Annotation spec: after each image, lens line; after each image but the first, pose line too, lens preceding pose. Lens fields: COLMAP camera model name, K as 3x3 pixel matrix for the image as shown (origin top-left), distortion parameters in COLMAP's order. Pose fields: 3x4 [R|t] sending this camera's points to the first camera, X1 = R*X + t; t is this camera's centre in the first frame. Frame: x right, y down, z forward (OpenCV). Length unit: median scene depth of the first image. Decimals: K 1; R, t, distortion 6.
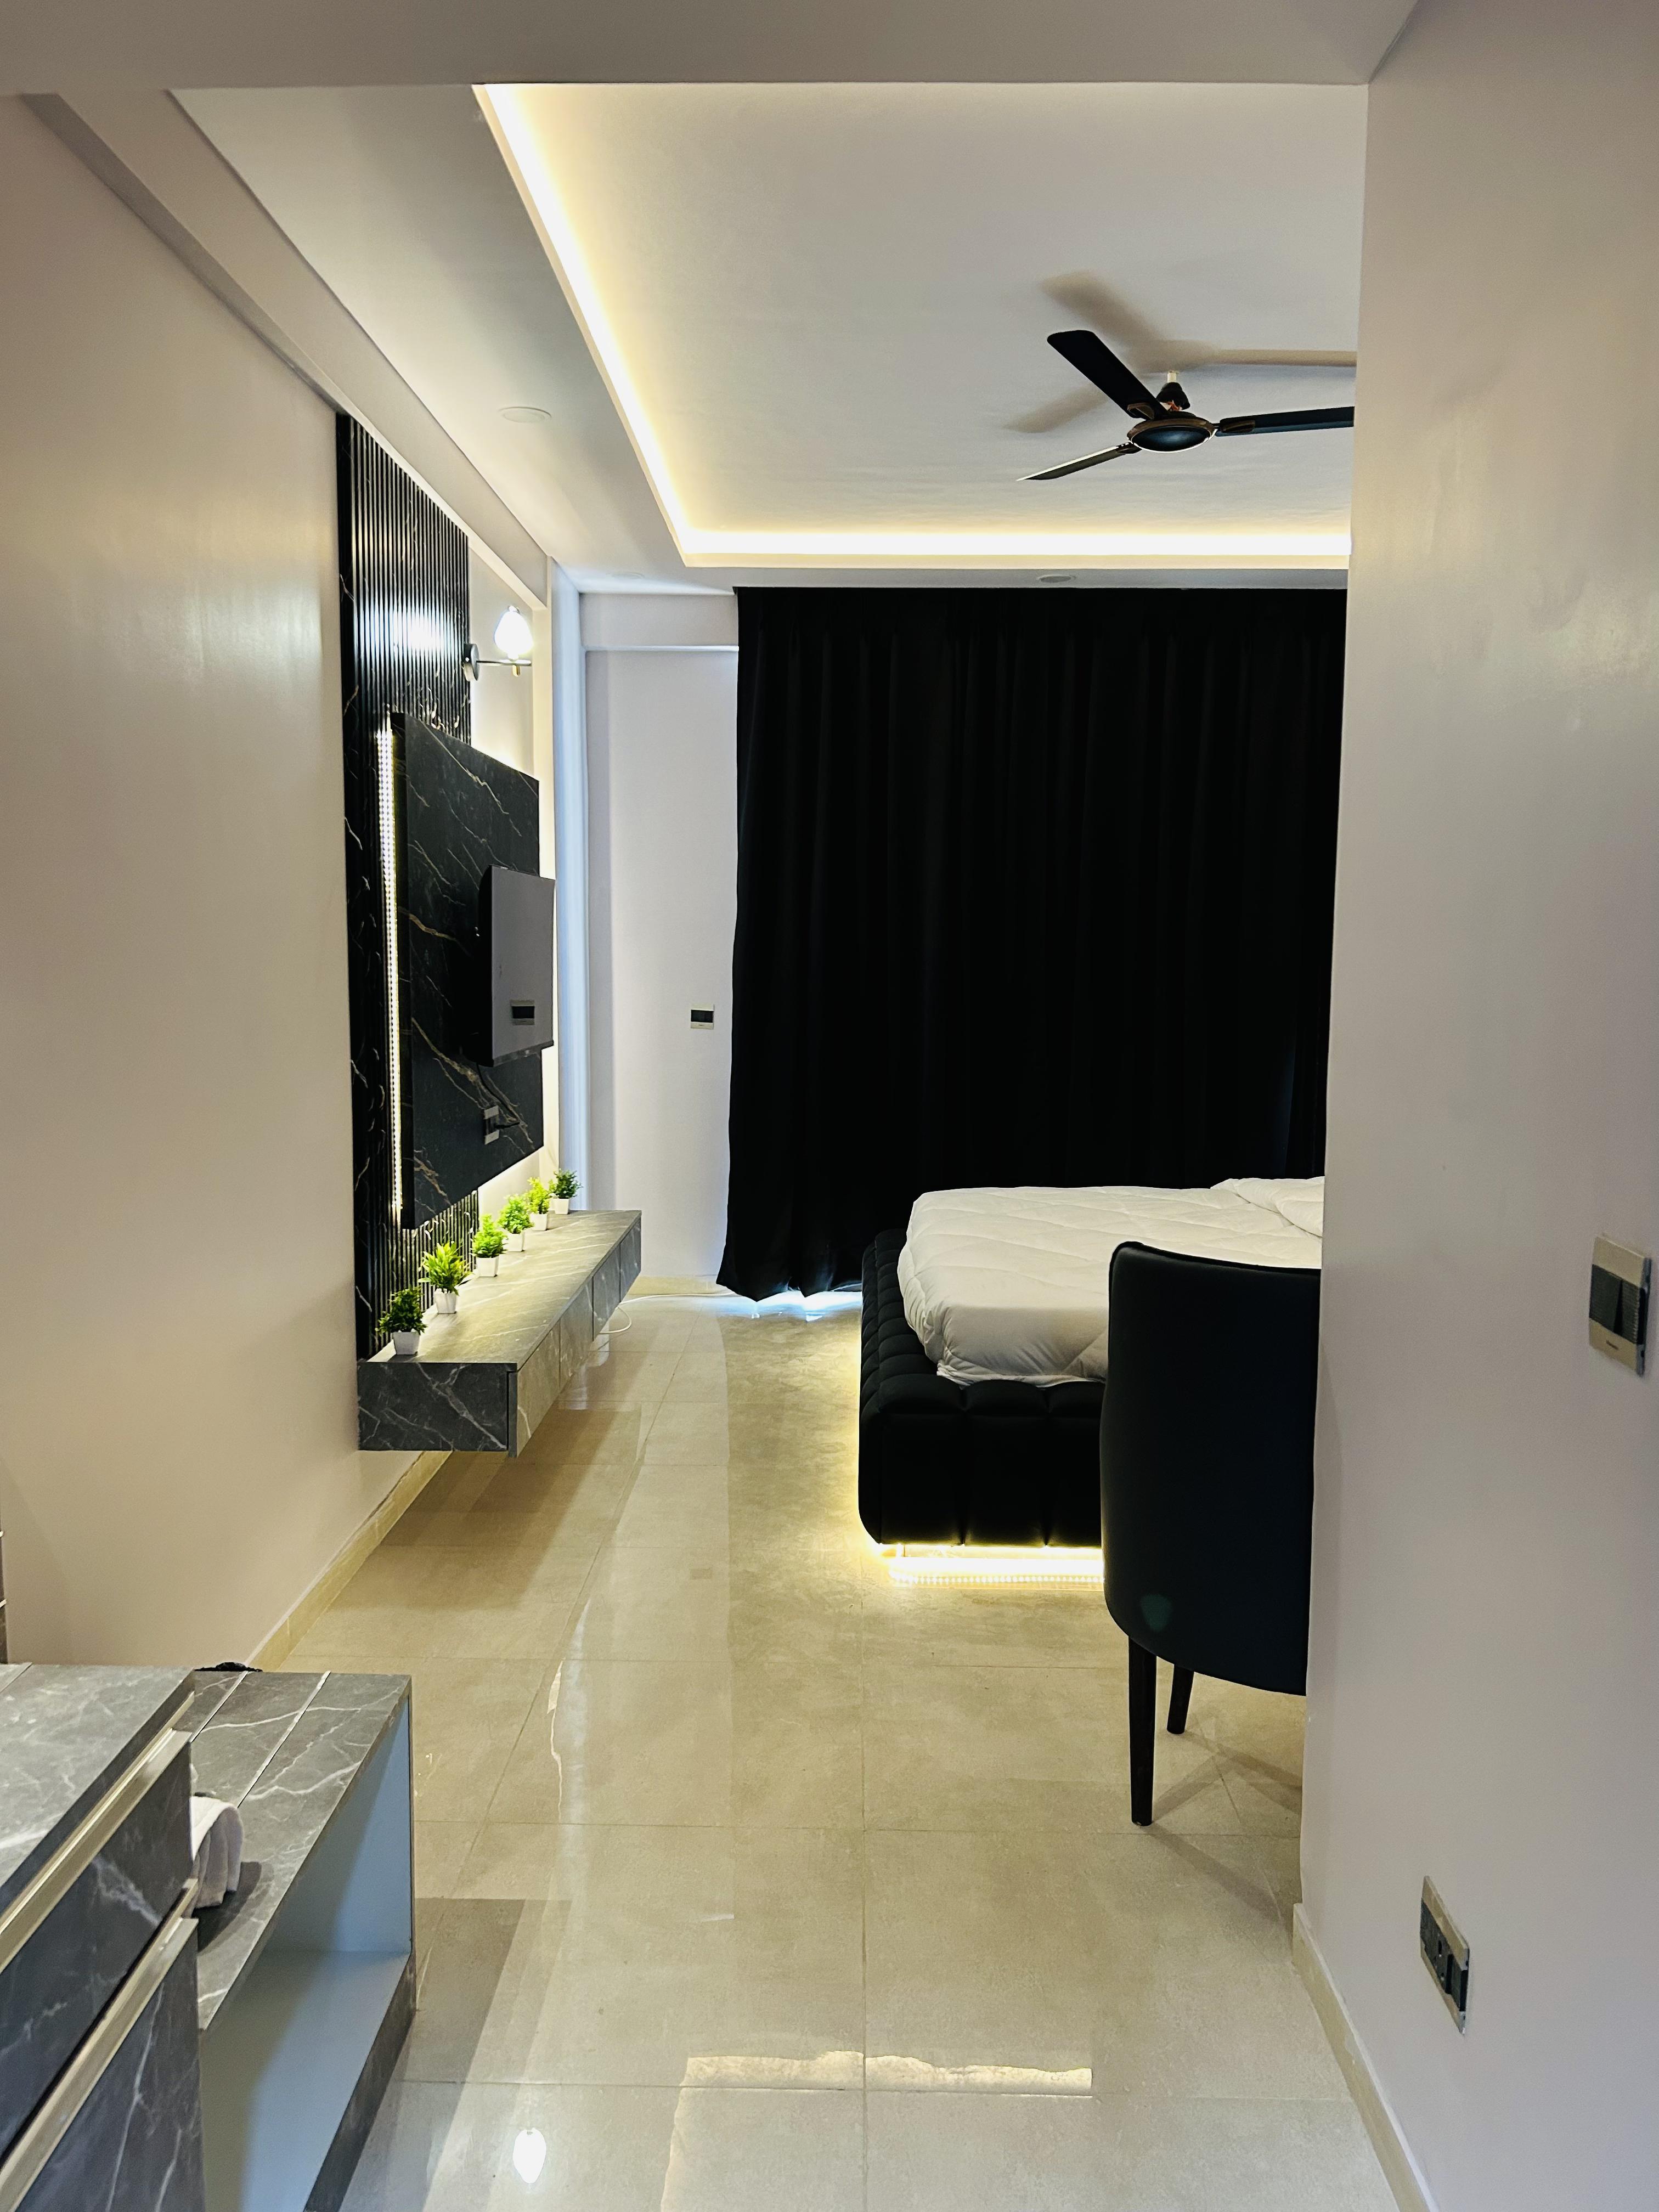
lens RADIAL K [[1690.6, 0, 828.7], [0, 1690.6, 1104.6], [0, 0, 1]] dist [0.003383, 0.000541]
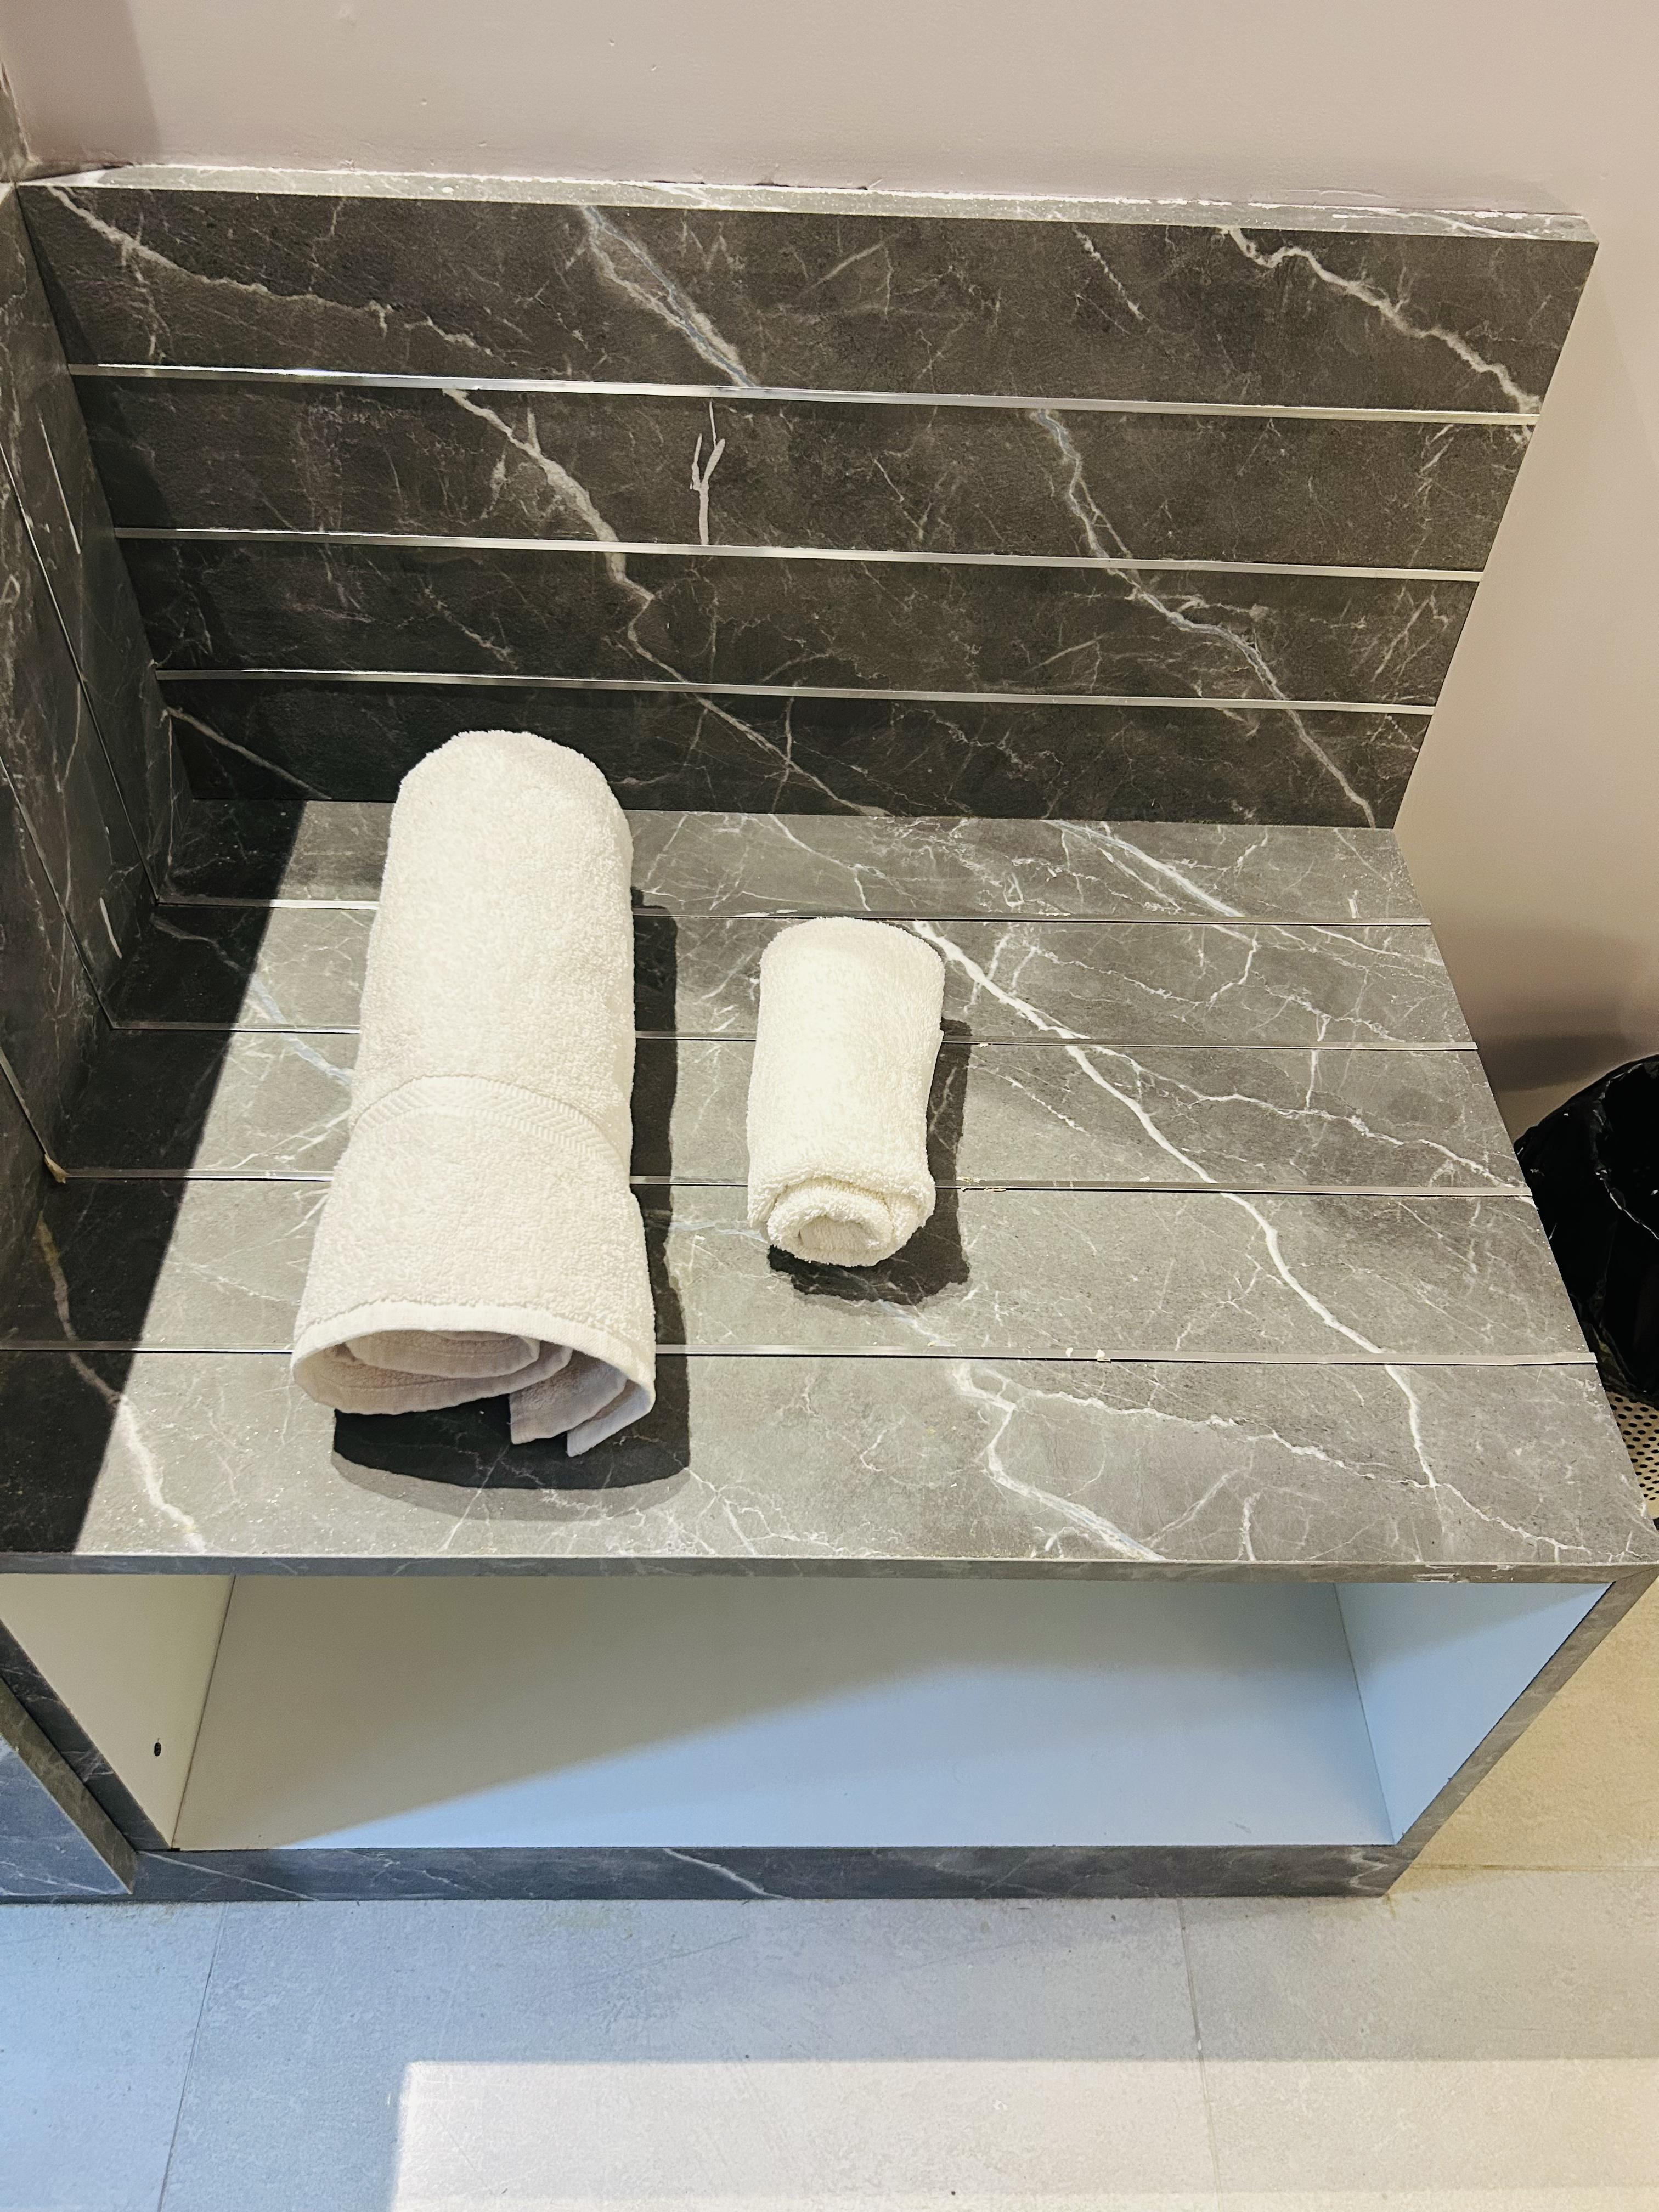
lens RADIAL K [[1690.6, 0, 827.8], [0, 1690.6, 1105.3], [0, 0, 1]] dist [0.003383, 0.000541]
pose [[0.017862, 0.741291, -0.670946, -0.096978], [-0.141402, 0.666181, 0.732262, 0.045118], [0.989791, 0.081793, 0.116719, 0.899252]]
